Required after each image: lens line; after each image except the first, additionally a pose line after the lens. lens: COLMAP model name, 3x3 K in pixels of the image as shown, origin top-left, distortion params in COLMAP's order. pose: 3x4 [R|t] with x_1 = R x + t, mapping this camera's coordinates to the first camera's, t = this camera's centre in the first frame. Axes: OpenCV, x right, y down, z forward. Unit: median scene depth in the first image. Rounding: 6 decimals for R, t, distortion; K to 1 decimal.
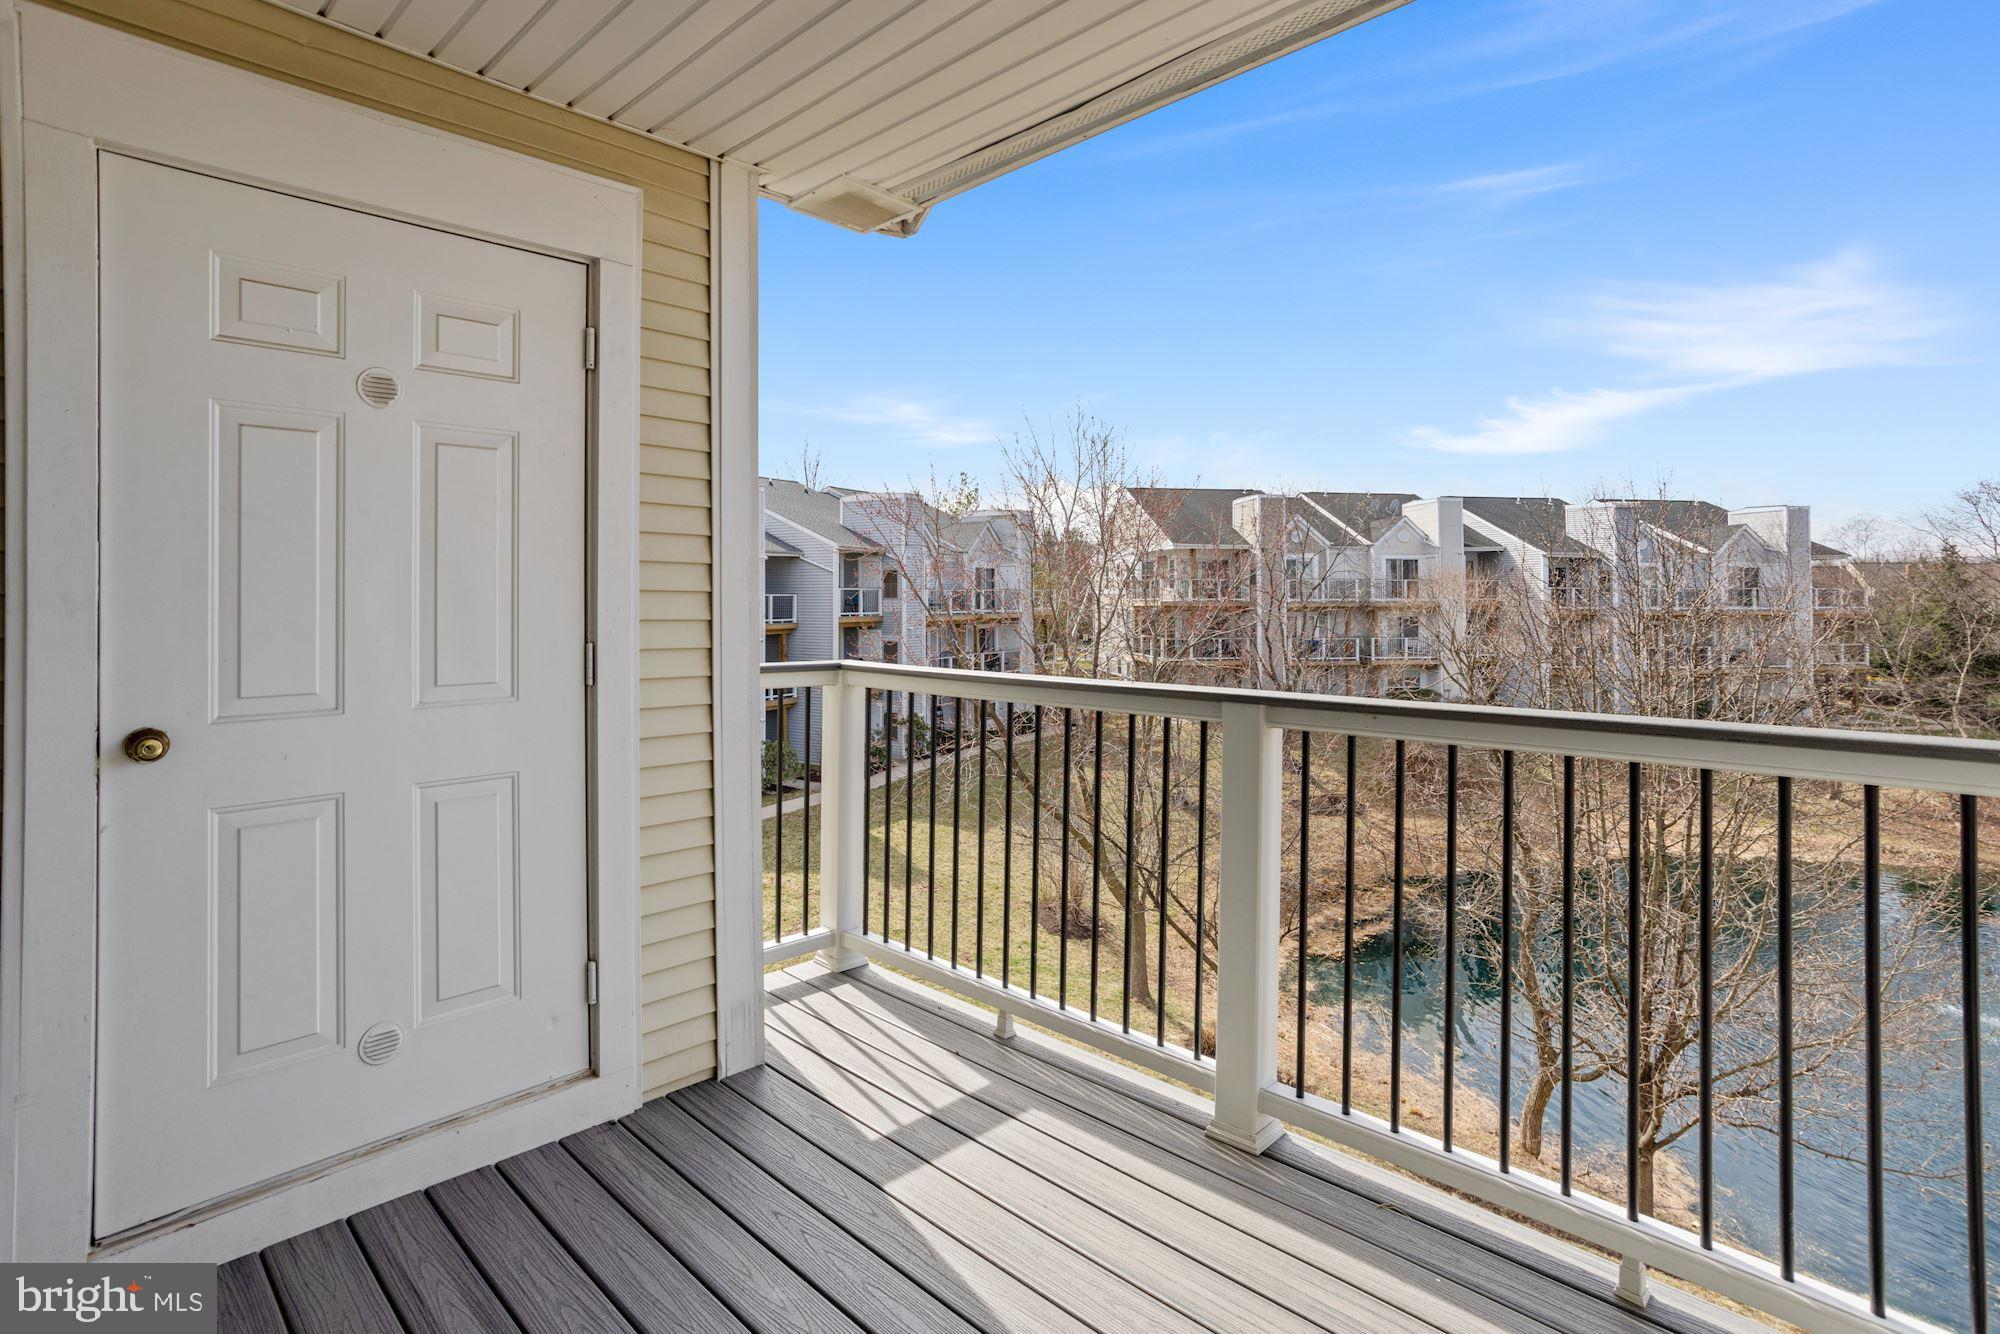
lens RADIAL K [[975.3, 0, 1000.1], [0, 975.3, 591.6], [0, 0, 1]] dist [-0.011802, 0.004571]
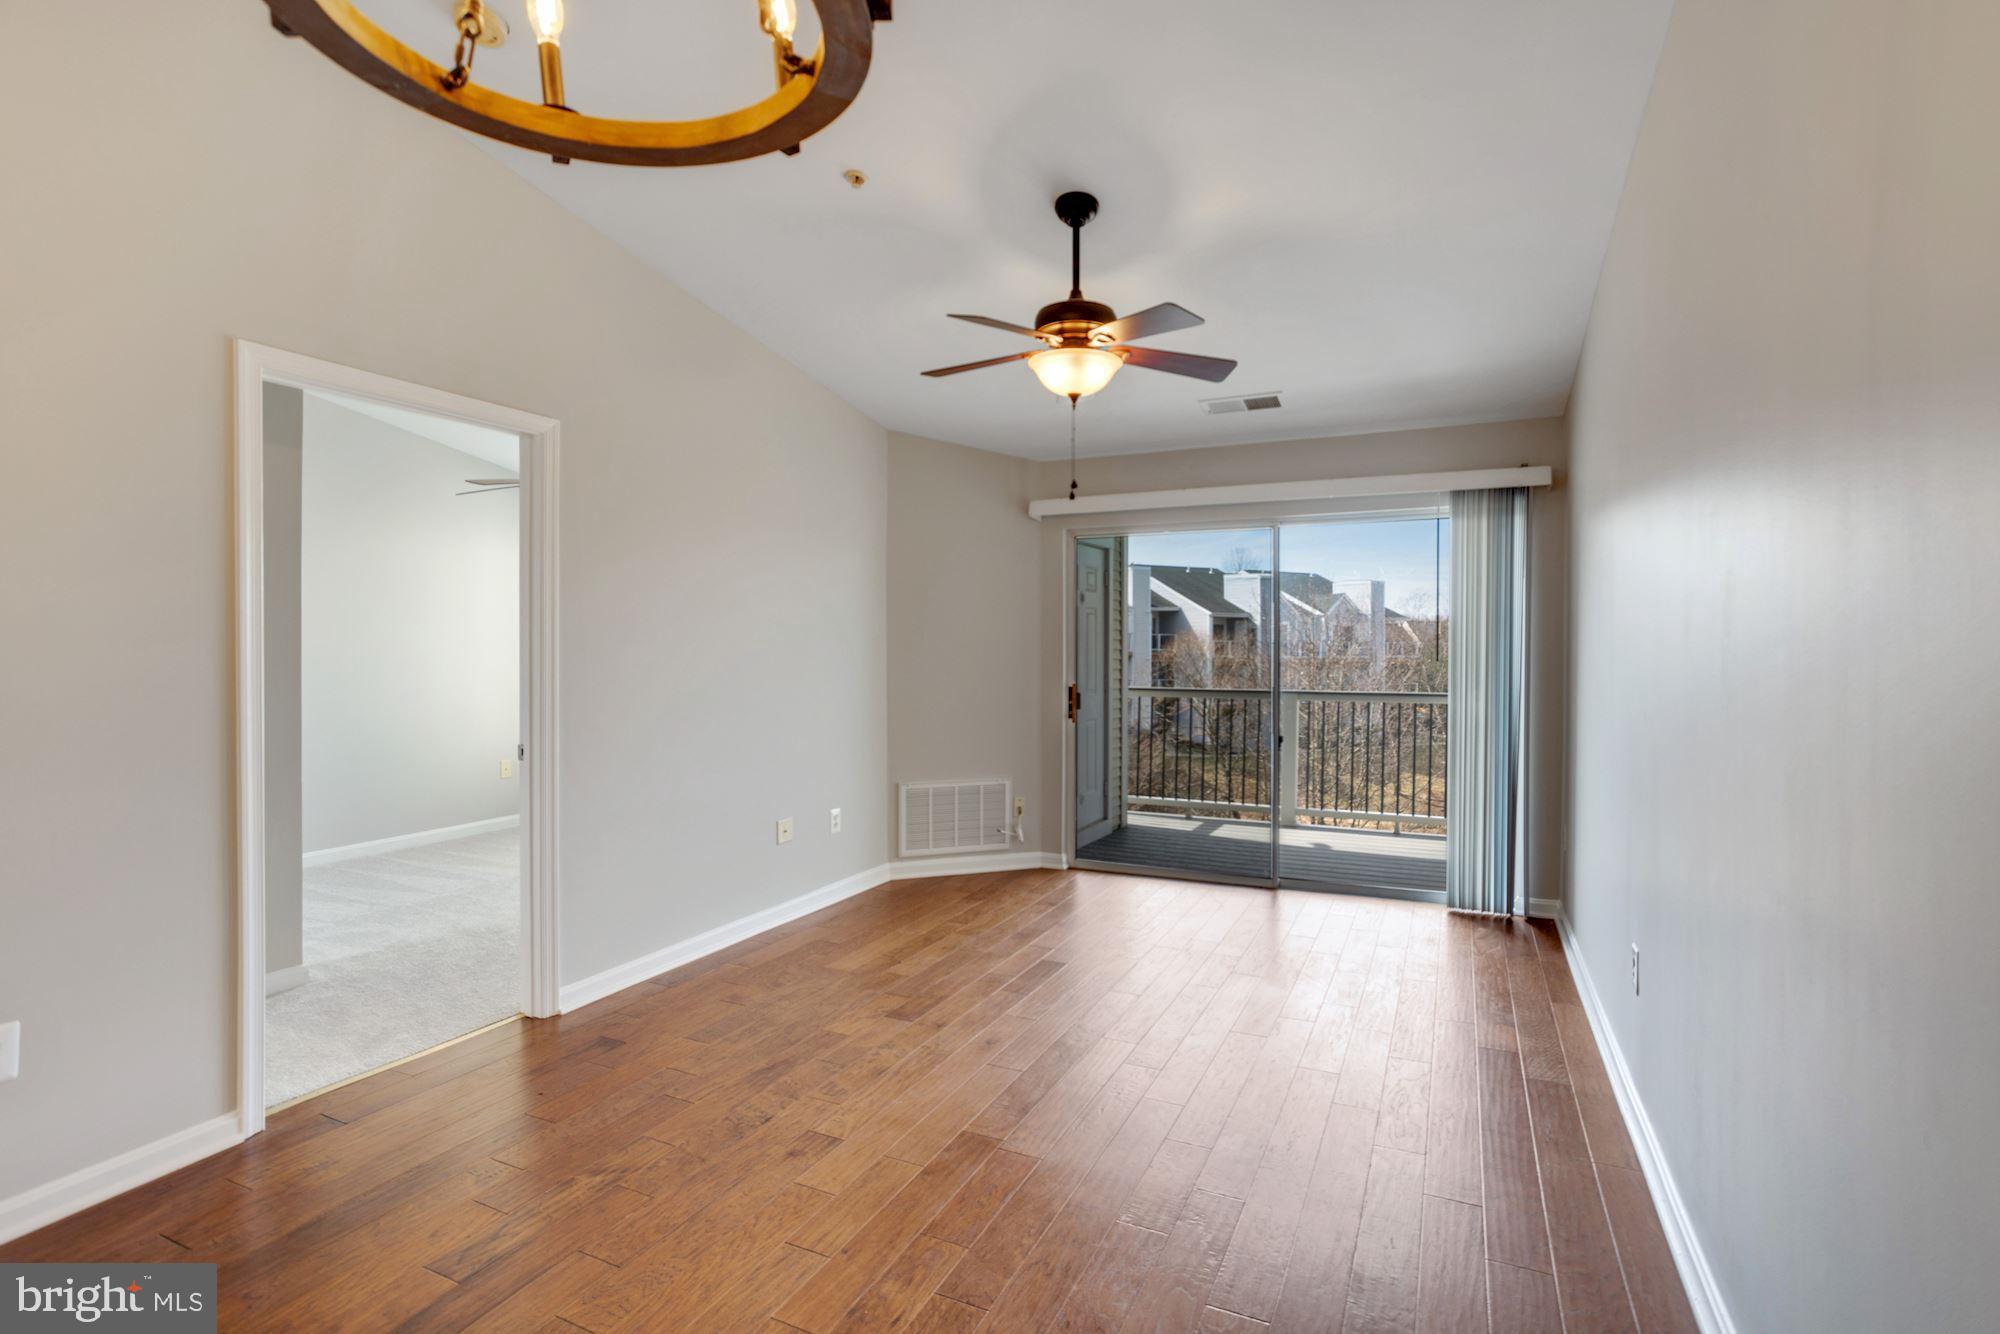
lens RADIAL K [[975.3, 0, 1013.8], [0, 975.3, 654.4], [0, 0, 1]] dist [-0.011802, 0.004571]
pose [[0.943338, 0.000522, 0.331832, -0.090533], [-0.005151, 0.999901, 0.013072, -0.002801], [-0.331793, -0.014040, 0.943248, -0.094051]]
